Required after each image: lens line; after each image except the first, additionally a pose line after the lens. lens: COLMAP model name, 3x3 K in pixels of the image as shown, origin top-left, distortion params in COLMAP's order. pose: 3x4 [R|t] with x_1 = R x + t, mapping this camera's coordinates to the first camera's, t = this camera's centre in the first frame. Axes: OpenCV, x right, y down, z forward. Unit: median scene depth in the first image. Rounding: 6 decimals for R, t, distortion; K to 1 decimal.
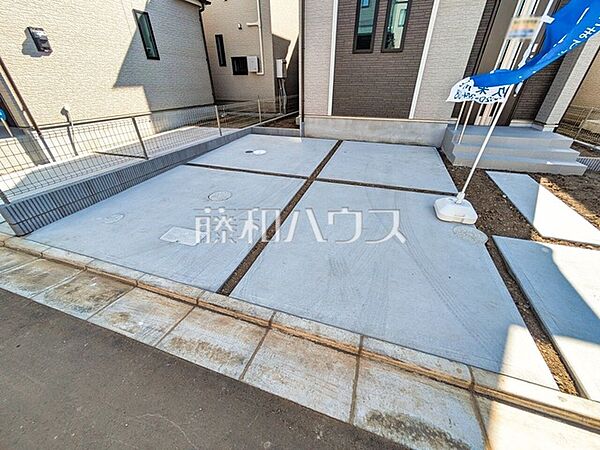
lens RADIAL K [[239.6, 0, 299.5], [0, 239.6, 224.8], [0, 0, 1]] dist [0.002146, 0.000207]
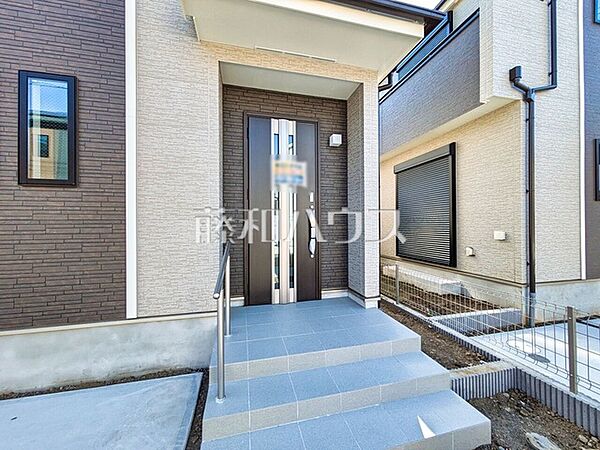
lens RADIAL K [[239.6, 0, 301.3], [0, 239.6, 223.8], [0, 0, 1]] dist [0.002146, 0.000207]
pose [[0.841472, 0.004048, 0.540286, 0.498240], [0.285341, 0.845820, -0.450743, -0.314240], [-0.458809, 0.533453, 0.710578, 0.484352]]
